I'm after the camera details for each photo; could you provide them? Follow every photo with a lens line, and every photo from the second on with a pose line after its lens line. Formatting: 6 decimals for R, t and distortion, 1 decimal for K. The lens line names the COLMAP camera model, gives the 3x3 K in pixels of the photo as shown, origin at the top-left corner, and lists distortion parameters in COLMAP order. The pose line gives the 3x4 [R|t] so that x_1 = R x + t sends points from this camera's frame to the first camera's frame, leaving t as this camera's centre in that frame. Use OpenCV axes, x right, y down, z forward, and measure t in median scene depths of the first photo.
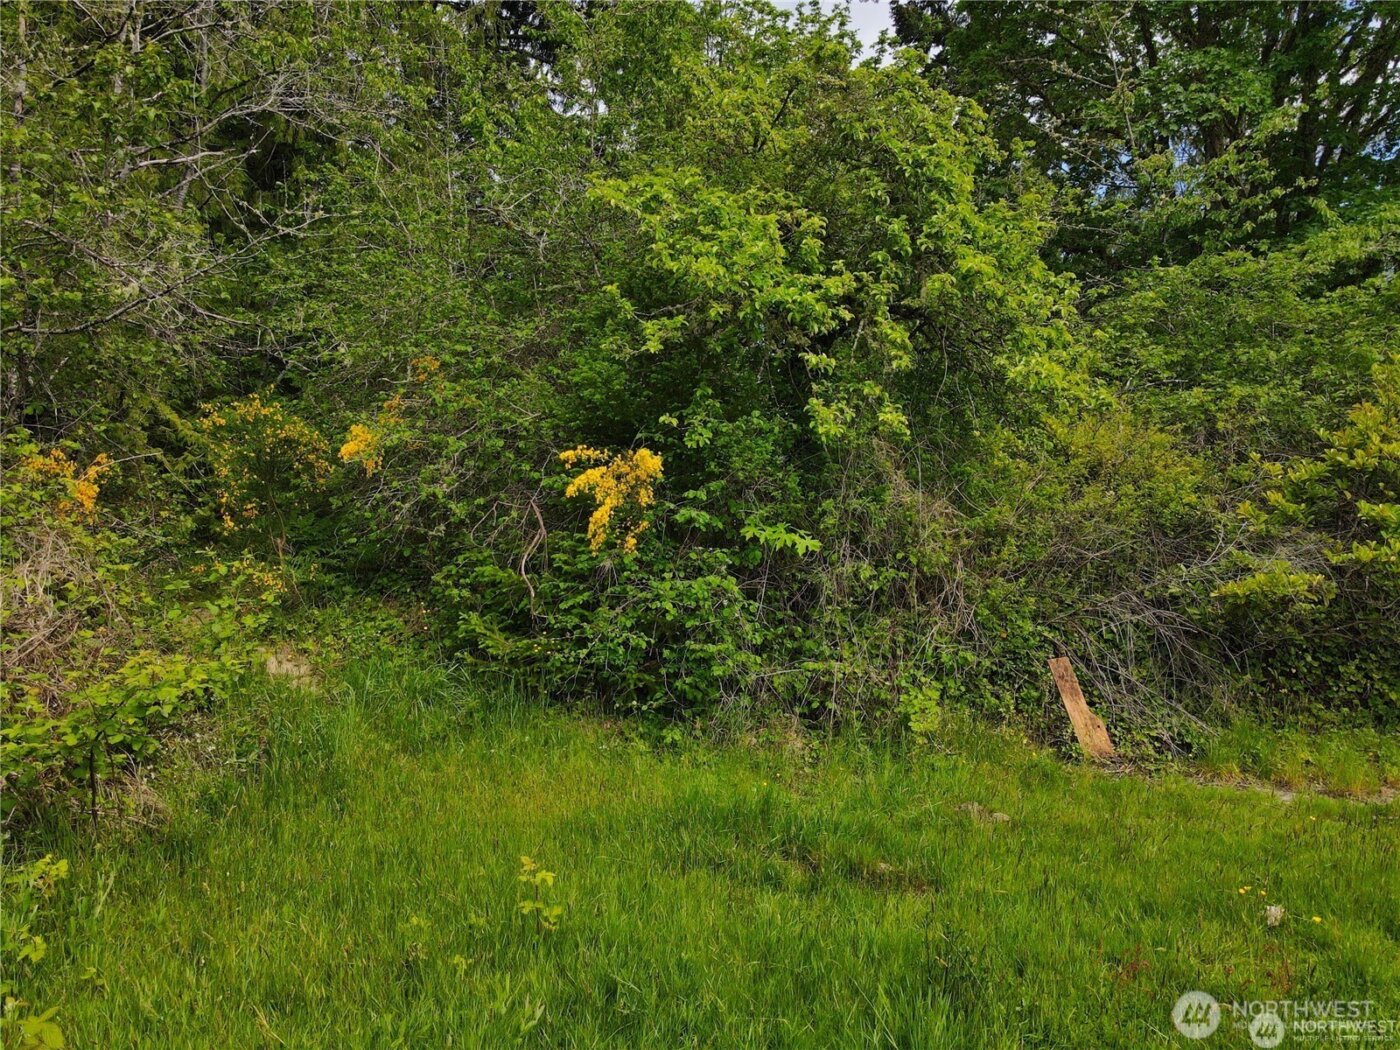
lens RADIAL K [[1032.0, 0, 700.0], [0, 1032.0, 525.0], [0, 0, 1]] dist [0.012355, 0.004410]
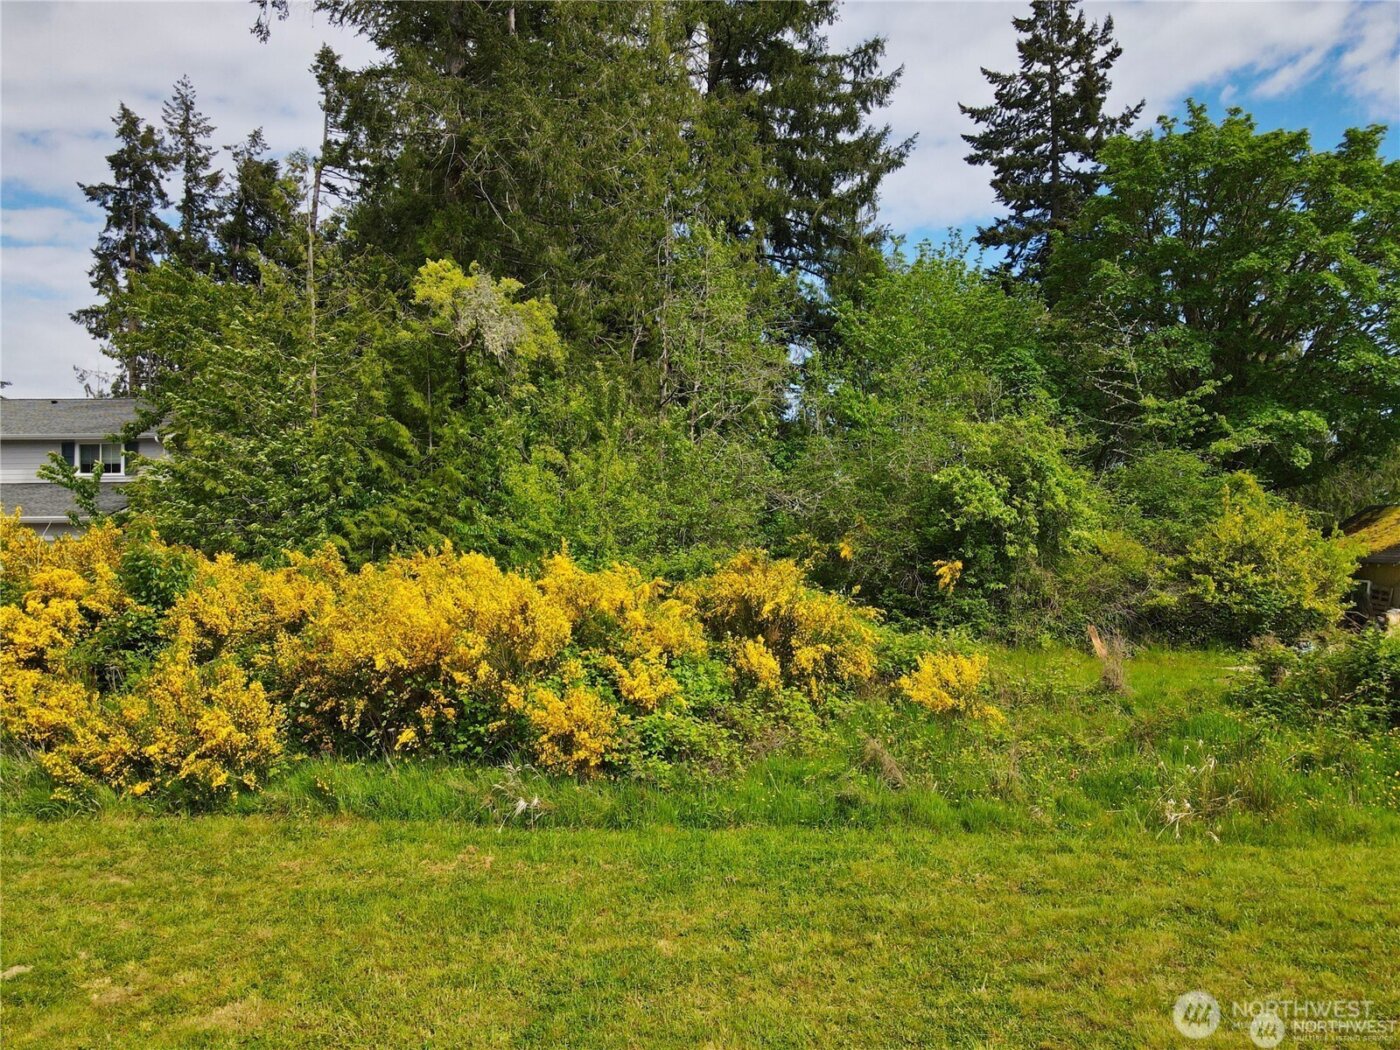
lens RADIAL K [[1032.0, 0, 700.0], [0, 1032.0, 525.0], [0, 0, 1]] dist [0.012355, 0.004410]
pose [[0.995347, -0.003177, -0.096300, -0.493449], [0.004188, 0.999938, 0.010302, -0.199588], [0.096261, -0.010657, 0.995299, -2.105989]]
